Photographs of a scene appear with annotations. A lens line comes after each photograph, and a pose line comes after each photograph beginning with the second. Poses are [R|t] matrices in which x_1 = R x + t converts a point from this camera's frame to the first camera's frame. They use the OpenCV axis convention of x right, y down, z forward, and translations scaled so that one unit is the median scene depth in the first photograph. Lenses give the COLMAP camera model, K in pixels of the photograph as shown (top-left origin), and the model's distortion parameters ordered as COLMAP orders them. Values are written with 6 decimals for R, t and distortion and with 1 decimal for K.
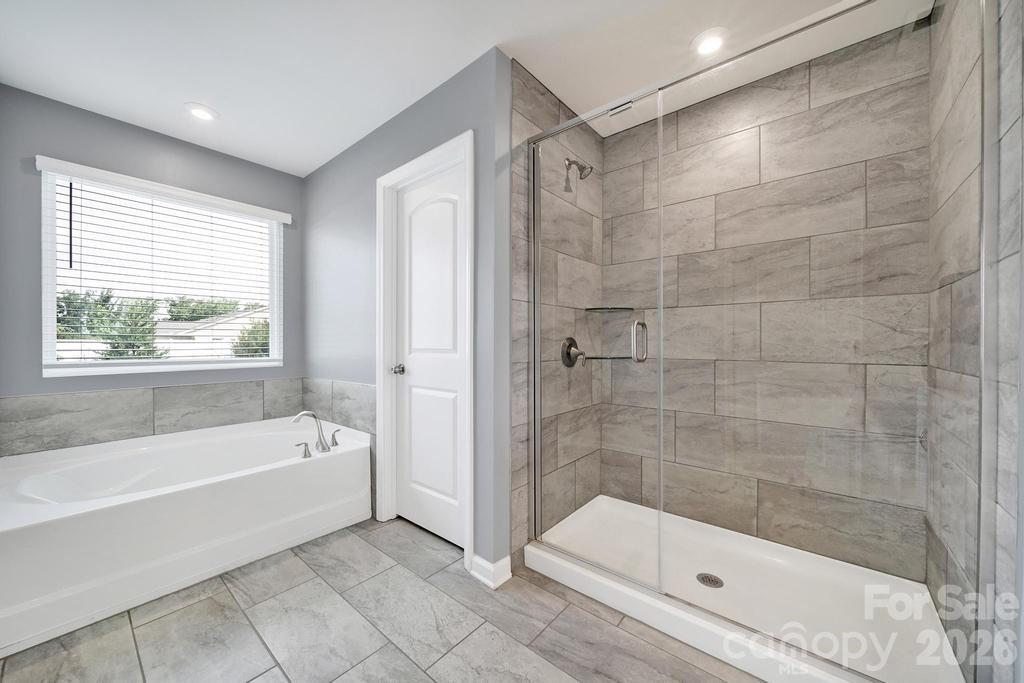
lens RADIAL K [[370.4, 0, 509.9], [0, 370.4, 348.7], [0, 0, 1]] dist [-0.005512, 0.001394]
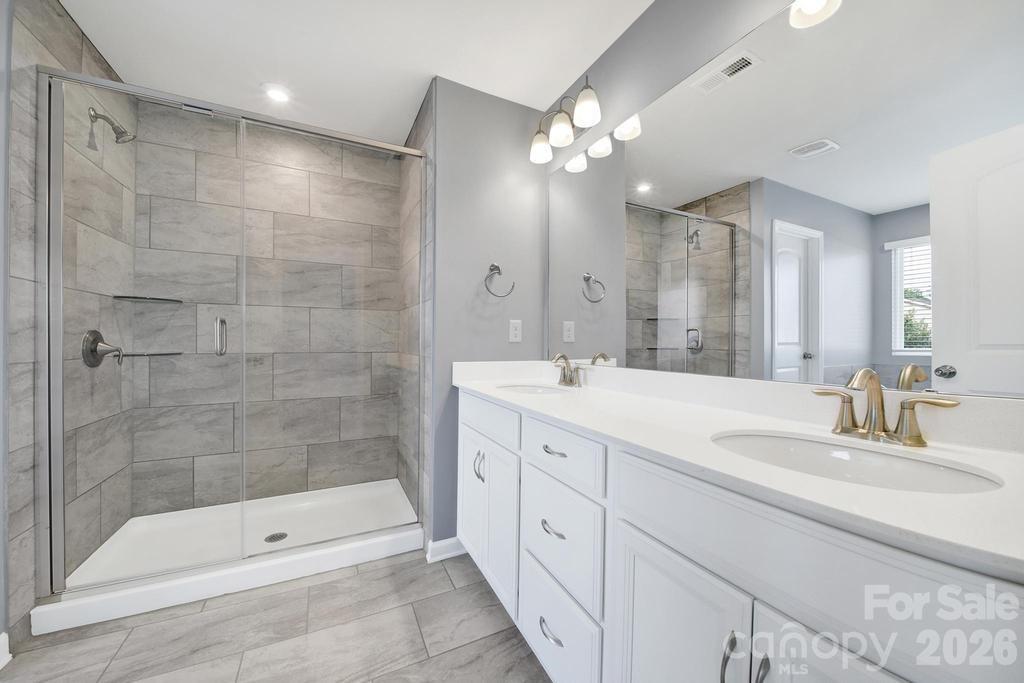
lens RADIAL K [[370.4, 0, 511.4], [0, 370.4, 341.8], [0, 0, 1]] dist [-0.005512, 0.001394]
pose [[0.393788, 0.000728, 0.919201, -0.226395], [0.006729, 0.999971, -0.003674, 0.003779], [-0.919177, 0.007632, 0.393771, -0.154419]]
